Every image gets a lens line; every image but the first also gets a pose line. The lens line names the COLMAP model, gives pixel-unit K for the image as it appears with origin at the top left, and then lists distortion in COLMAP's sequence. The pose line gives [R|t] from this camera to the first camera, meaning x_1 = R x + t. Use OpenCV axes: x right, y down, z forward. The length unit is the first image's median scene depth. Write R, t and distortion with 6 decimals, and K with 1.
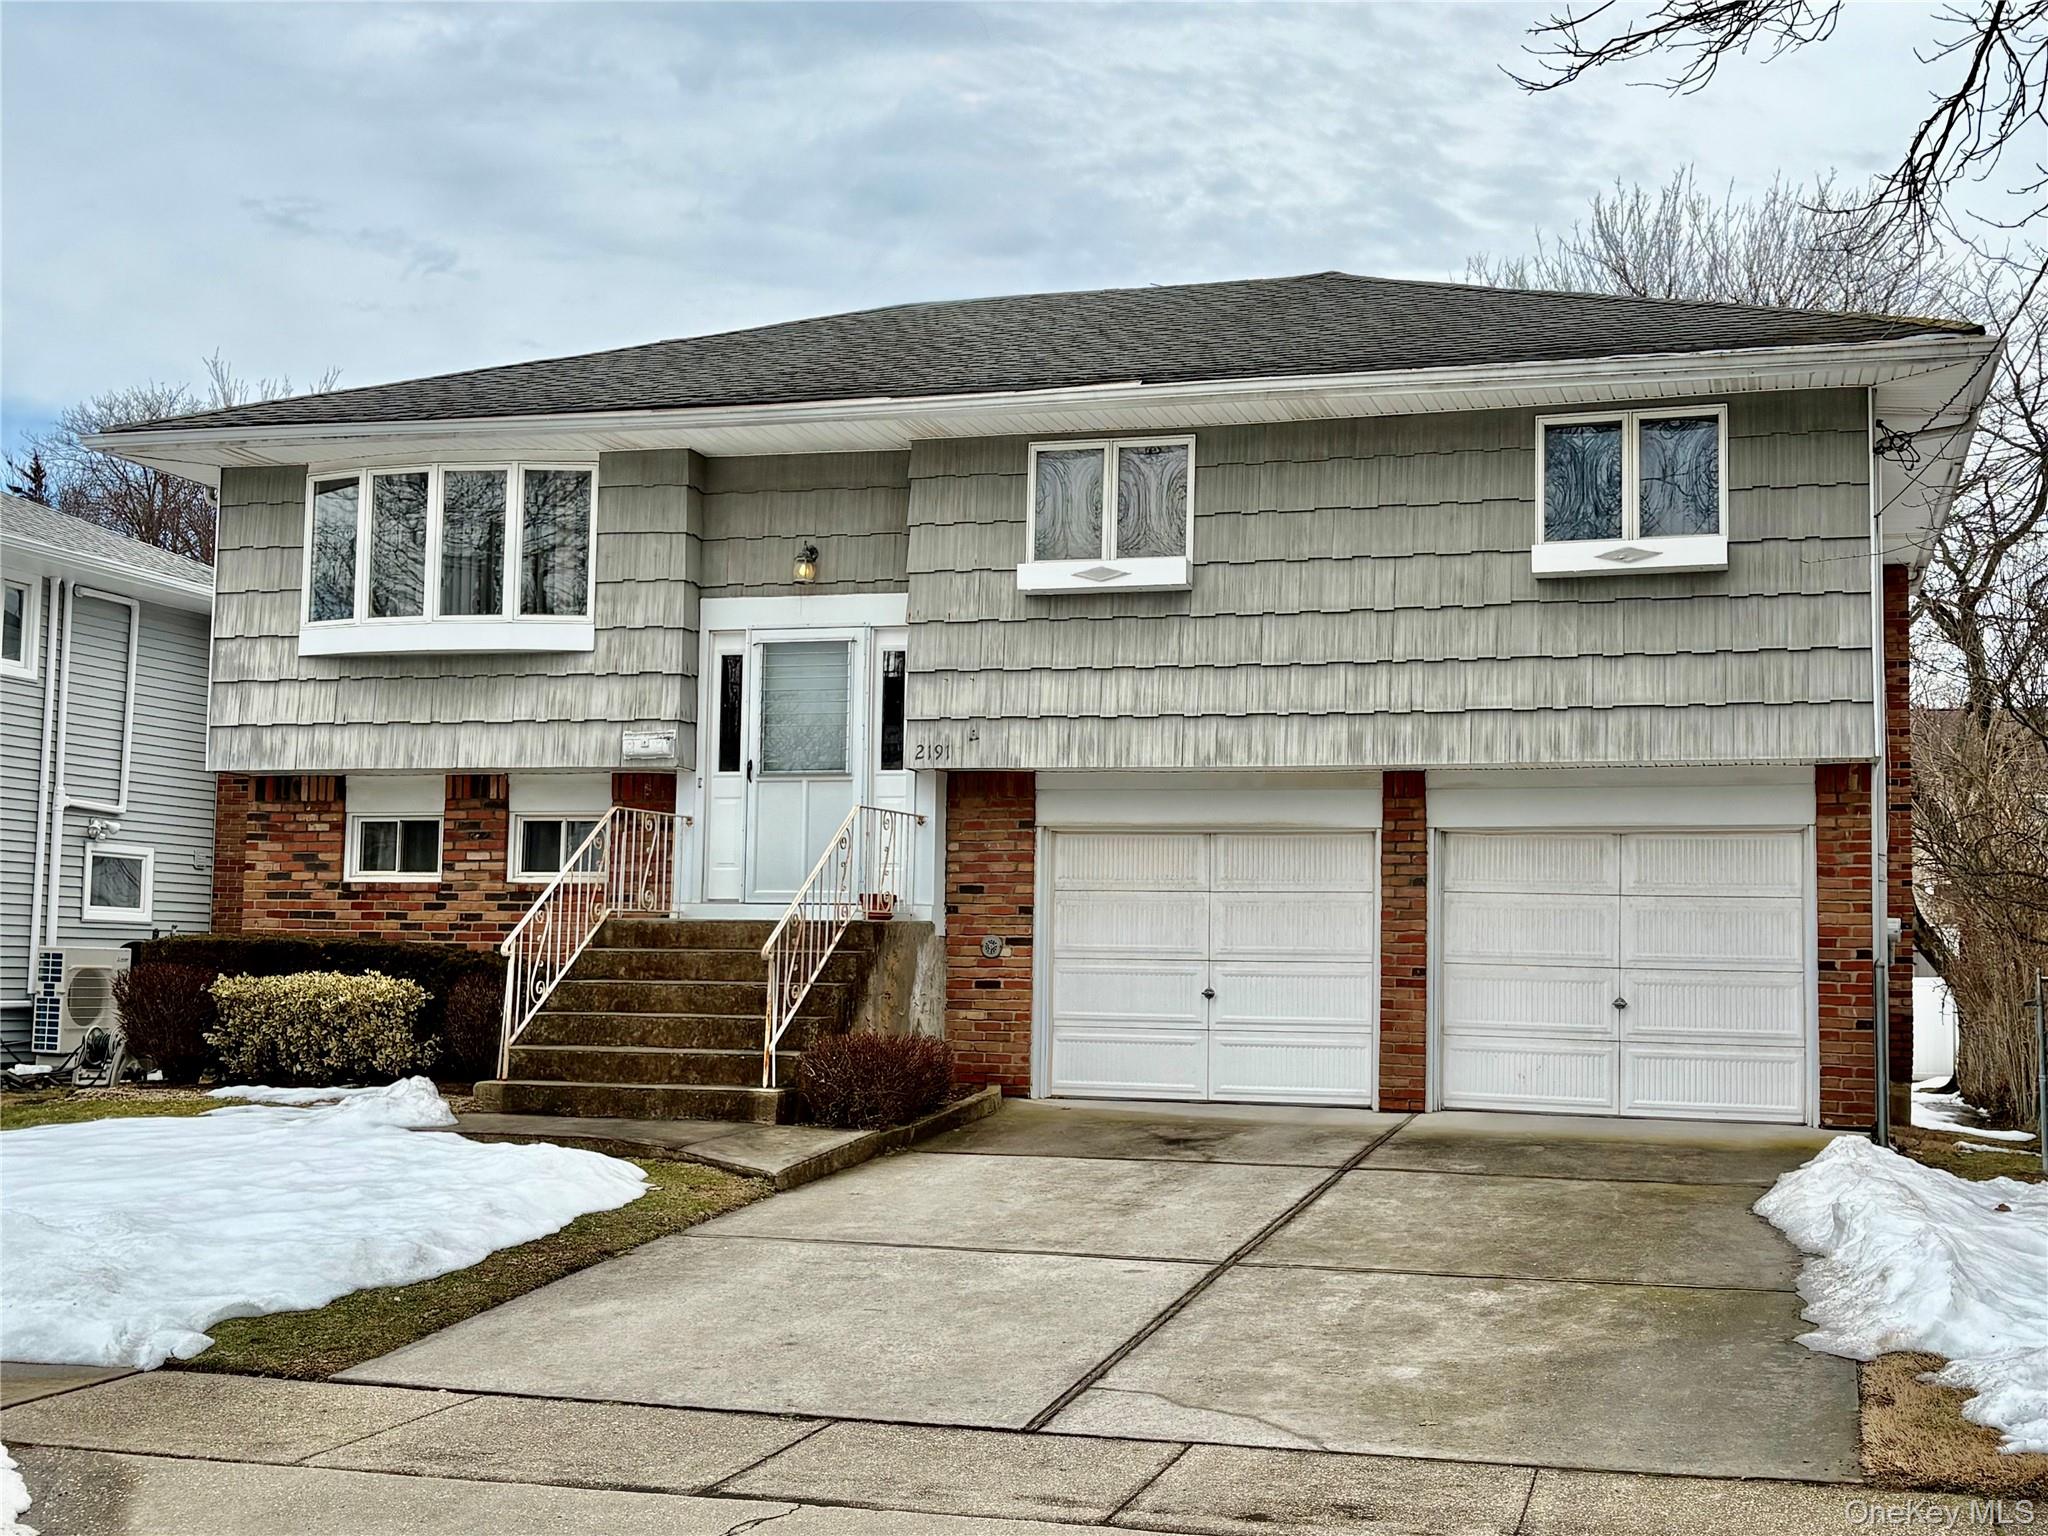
lens RADIAL K [[2541.9, 0, 1013.0], [0, 2541.9, 773.0], [0, 0, 1]] dist [0.162972, 0.000000]
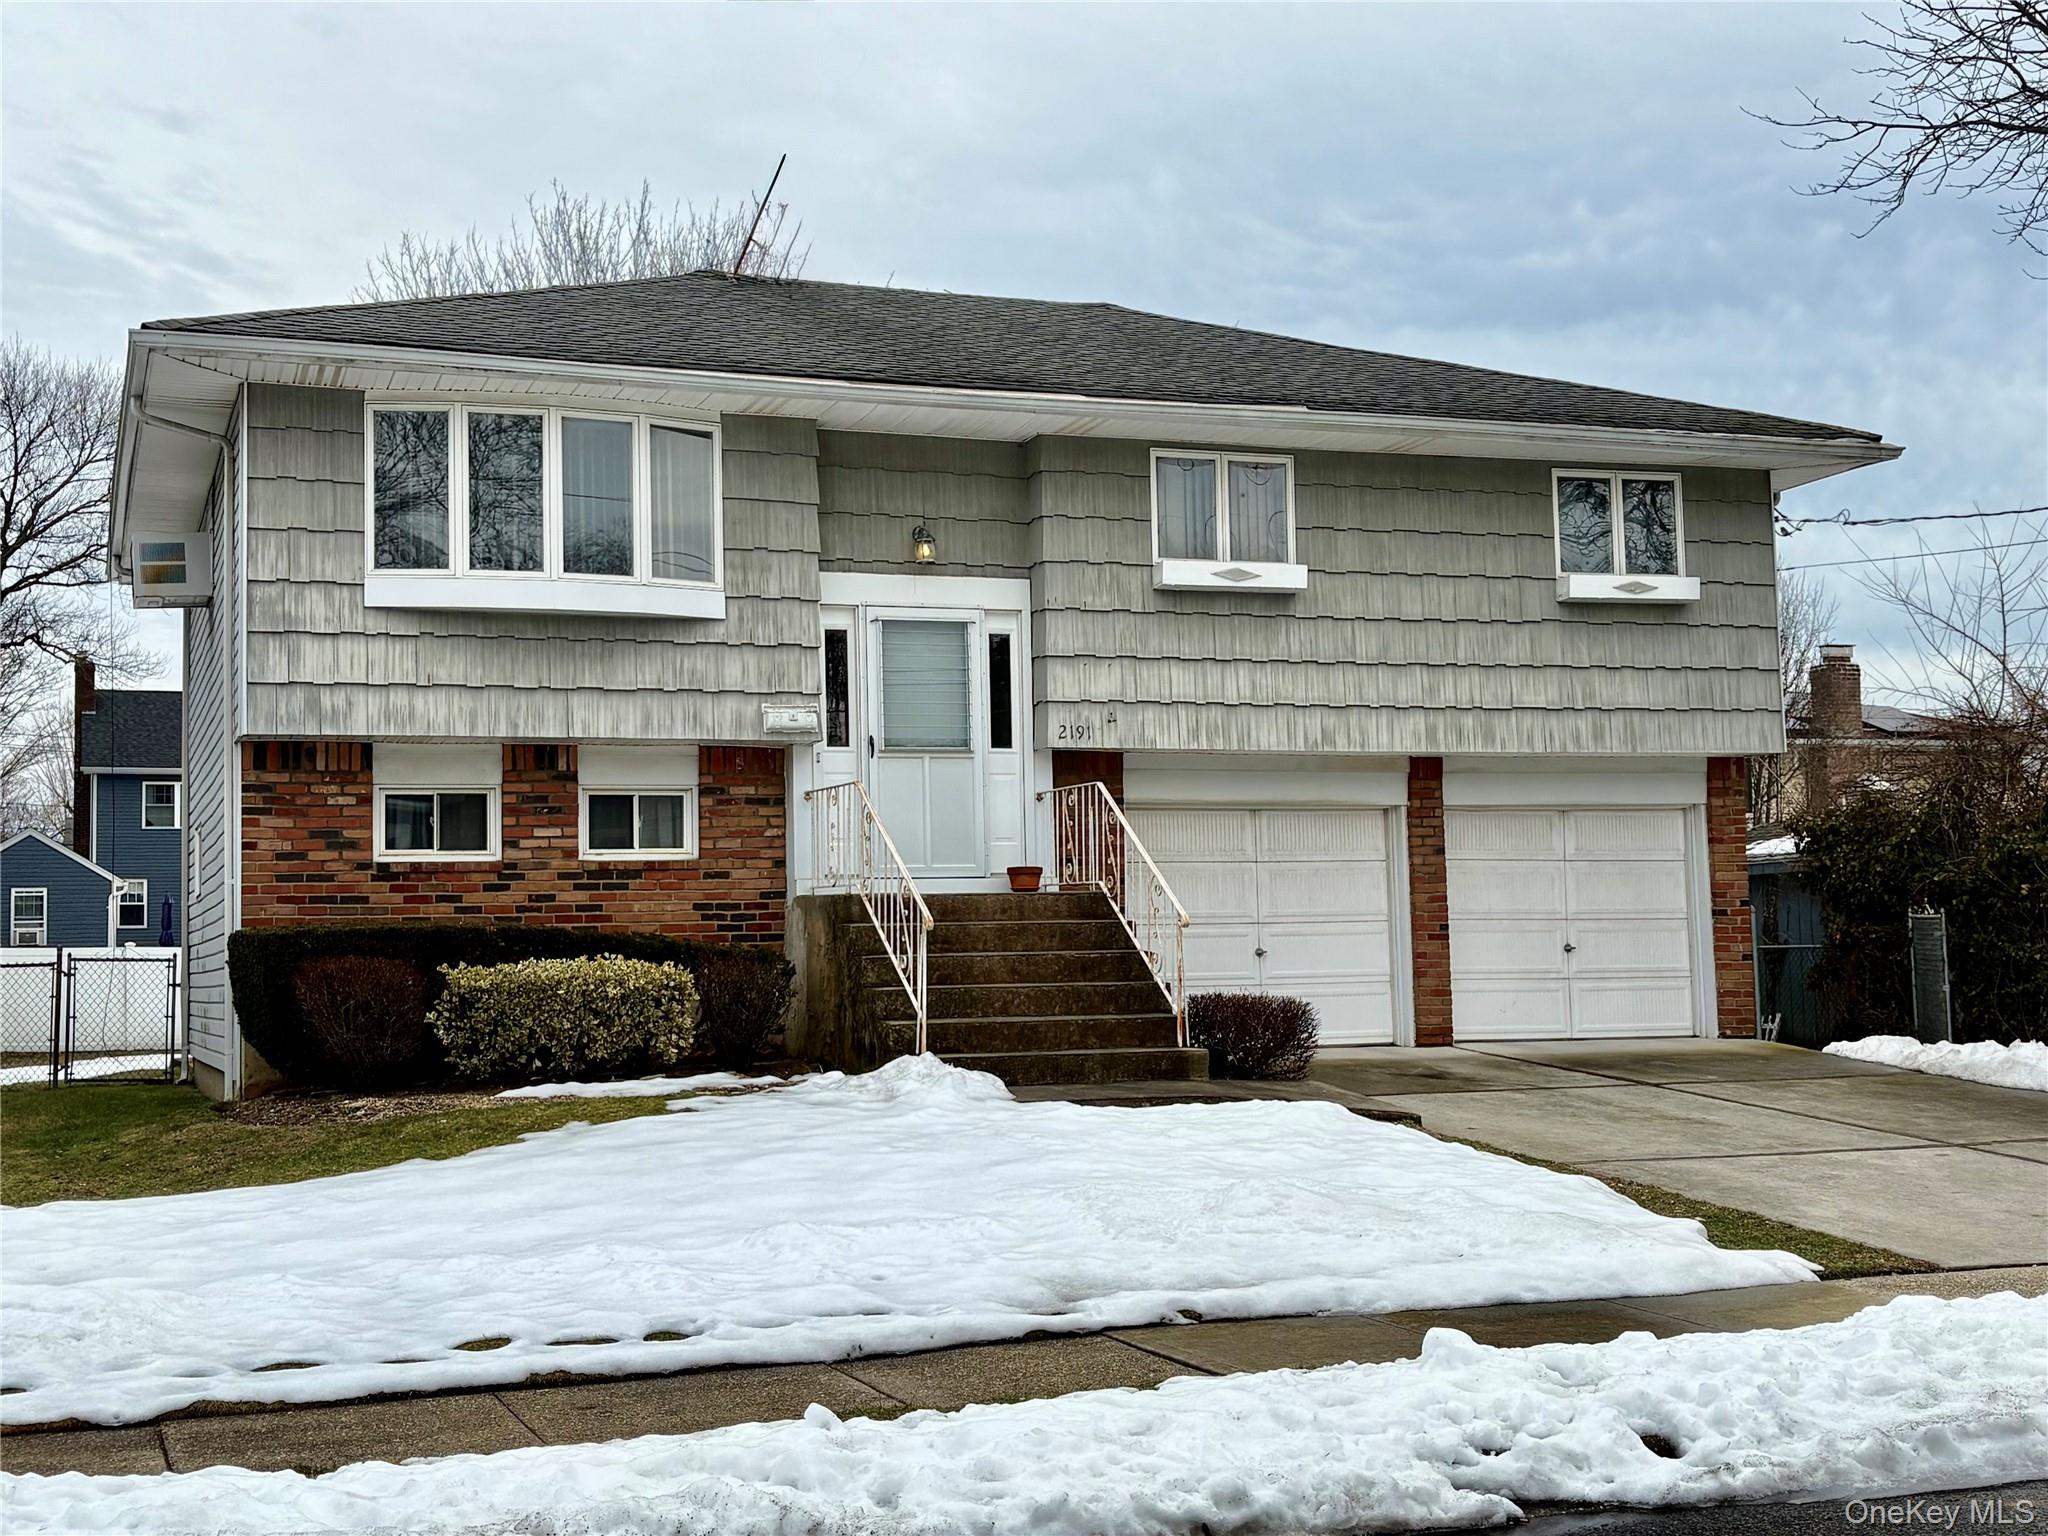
lens RADIAL K [[2541.9, 0, 1013.9], [0, 2541.9, 764.5], [0, 0, 1]] dist [0.162972, 0.000000]
pose [[0.793483, 0.013920, 0.608433, -0.707428], [-0.015303, 0.999879, -0.002918, 0.008767], [-0.608400, -0.006995, 0.793600, 0.178850]]
